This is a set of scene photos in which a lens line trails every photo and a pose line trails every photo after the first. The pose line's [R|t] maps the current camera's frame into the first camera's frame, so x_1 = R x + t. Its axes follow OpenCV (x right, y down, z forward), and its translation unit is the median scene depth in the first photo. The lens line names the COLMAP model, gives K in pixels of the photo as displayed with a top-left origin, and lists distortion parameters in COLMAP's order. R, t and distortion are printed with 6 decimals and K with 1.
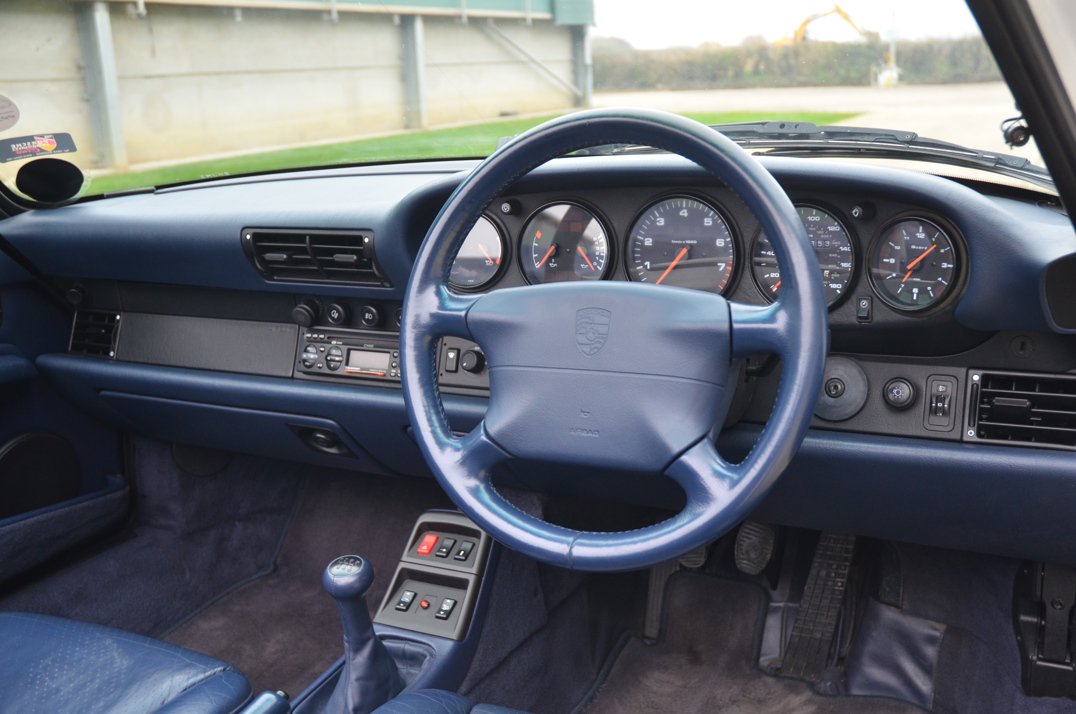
lens RADIAL K [[1199.3, 0, 538.0], [0, 1199.3, 357.0], [0, 0, 1]] dist [-0.022215, 0.014223]
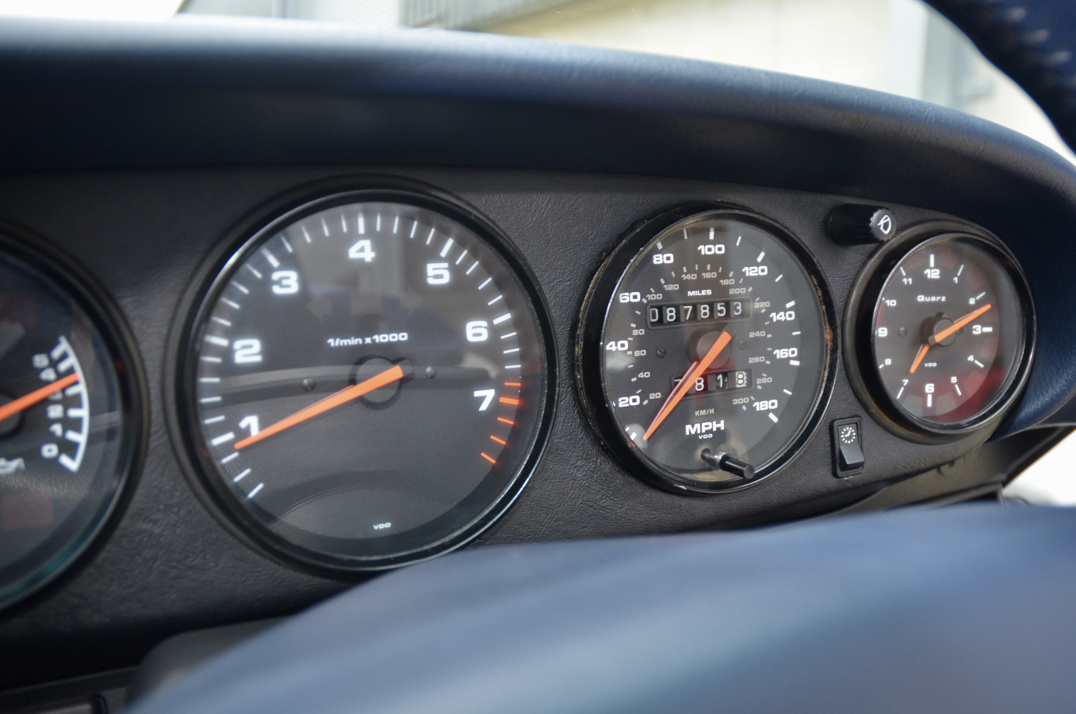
lens RADIAL K [[842.6, 0, 540.2], [0, 842.6, 344.3], [0, 0, 1]] dist [-0.193325, 0.161553]
pose [[0.587156, -0.077611, 0.805745, -0.028993], [0.168636, 0.985281, -0.027983, -0.069936], [-0.791713, 0.152308, 0.591601, 0.719964]]
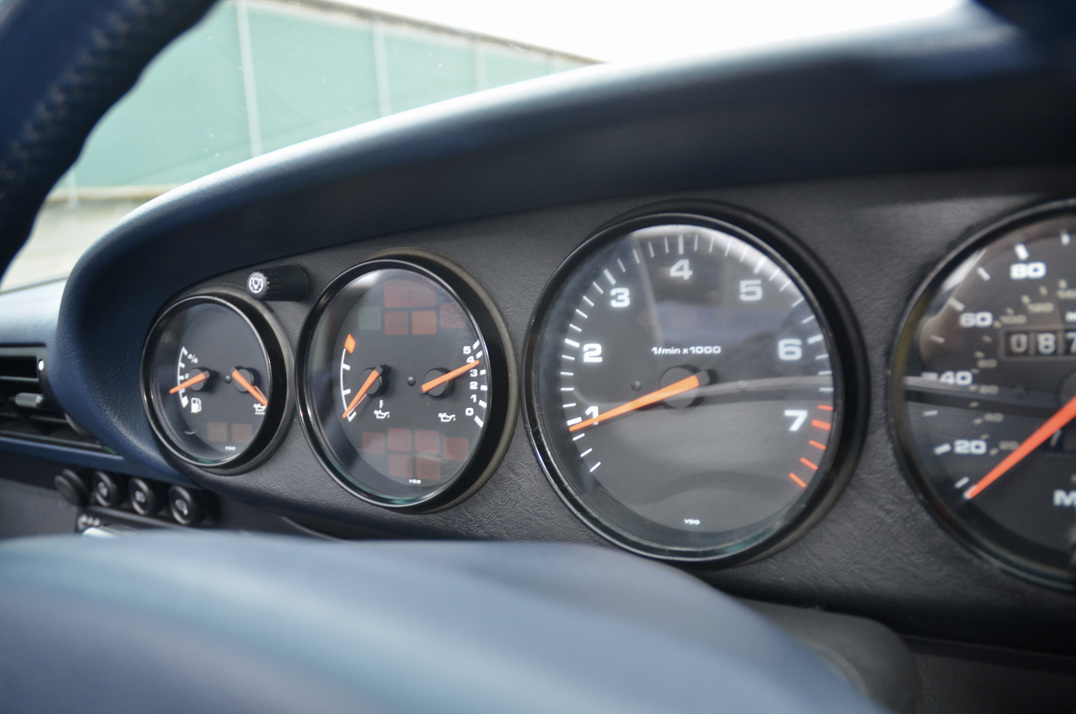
lens RADIAL K [[842.6, 0, 540.2], [0, 842.6, 344.3], [0, 0, 1]] dist [-0.193325, 0.161553]
pose [[0.994526, -0.030526, -0.099933, 0.090130], [0.019503, 0.993798, -0.109476, -0.061993], [0.102655, 0.106928, 0.988953, 0.650480]]
